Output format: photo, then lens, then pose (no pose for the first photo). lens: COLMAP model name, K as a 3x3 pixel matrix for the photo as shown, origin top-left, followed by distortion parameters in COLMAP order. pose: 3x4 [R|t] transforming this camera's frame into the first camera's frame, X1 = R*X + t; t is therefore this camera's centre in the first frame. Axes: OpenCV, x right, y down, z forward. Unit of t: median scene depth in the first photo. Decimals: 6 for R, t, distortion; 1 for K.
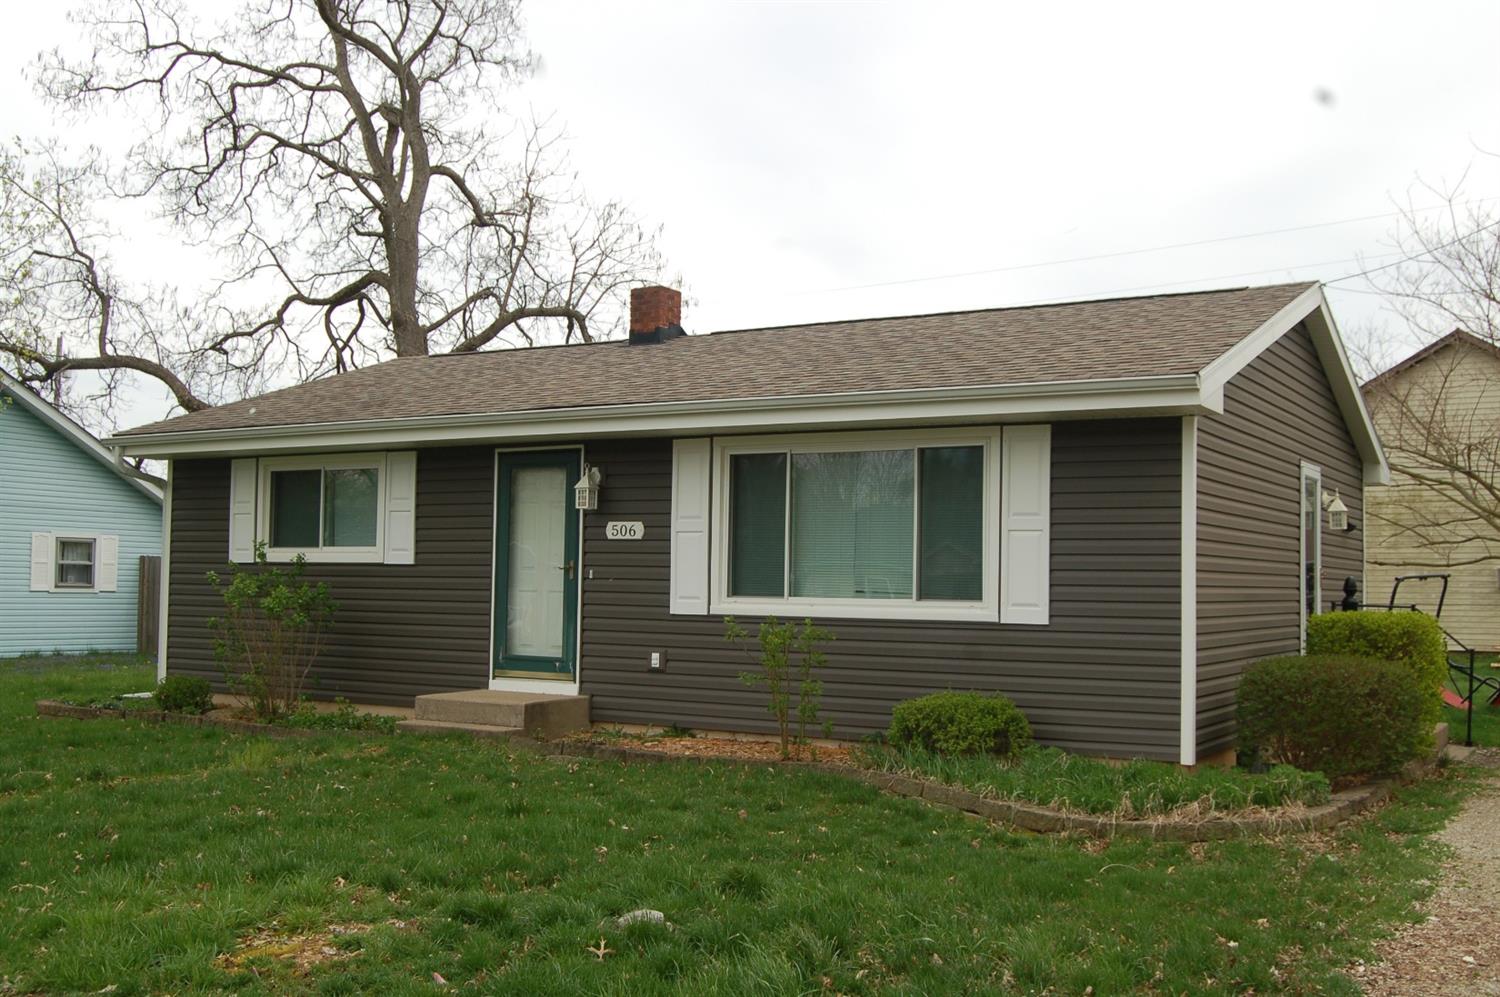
lens RADIAL K [[1582.0, 0, 750.0], [0, 1582.0, 498.5], [0, 0, 1]] dist [-0.010737, -0.003331]
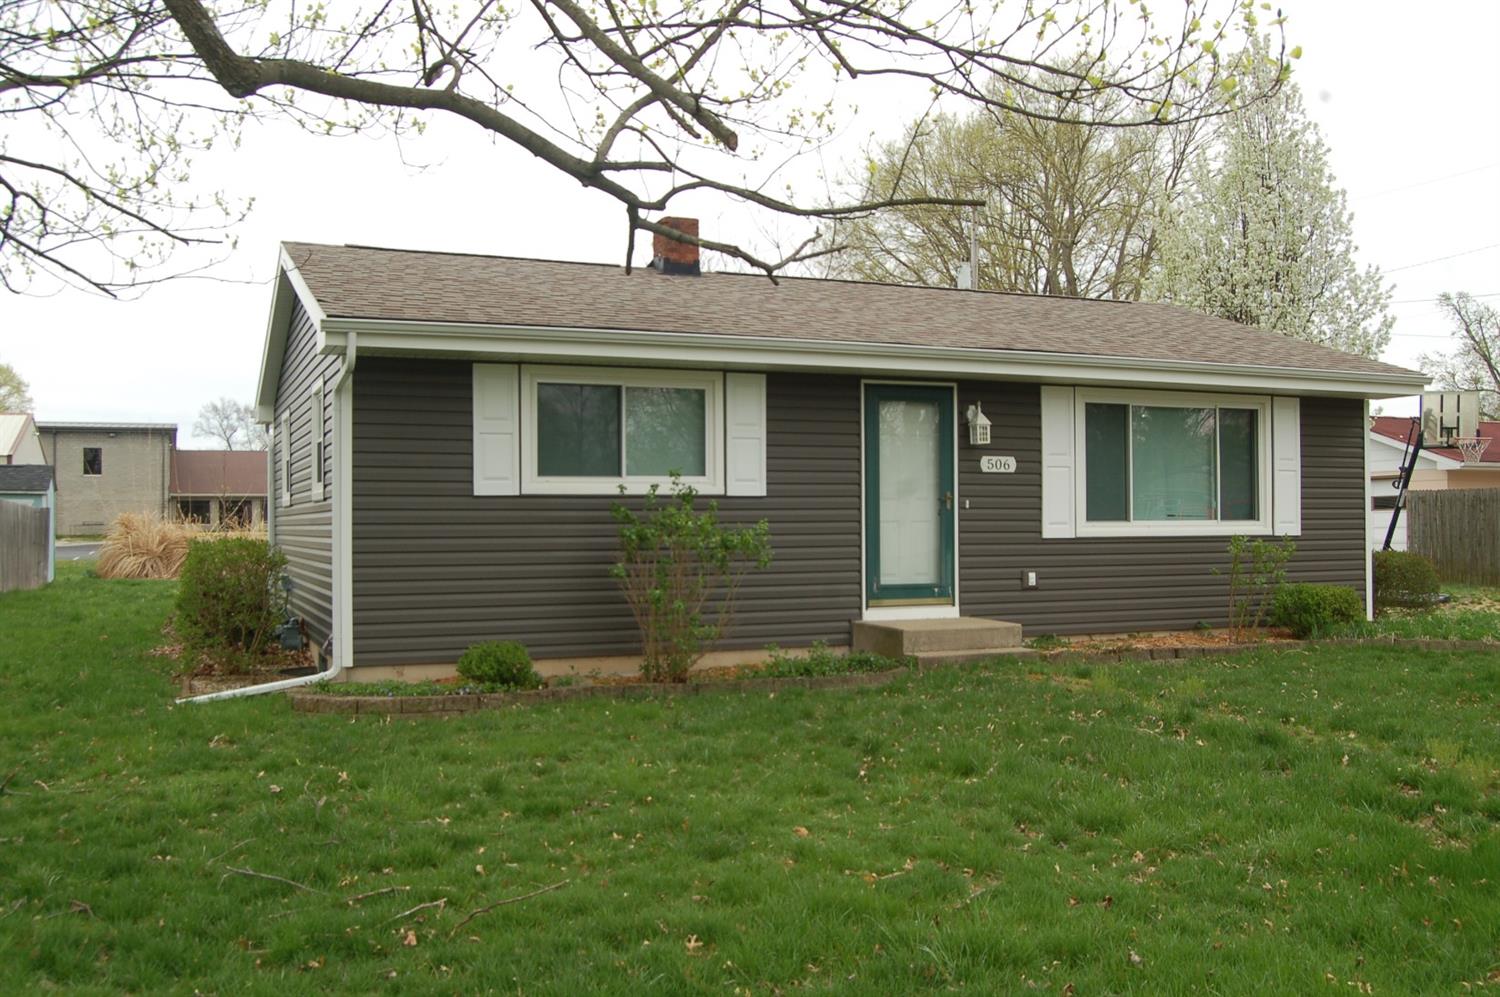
lens RADIAL K [[1351.9, 0, 750.0], [0, 1351.9, 498.5], [0, 0, 1]] dist [-0.117331, 0.002117]
pose [[0.594596, -0.007370, 0.803991, -0.932540], [-0.033898, 0.998839, 0.034226, 0.017764], [-0.803310, -0.047605, 0.593656, 0.578017]]
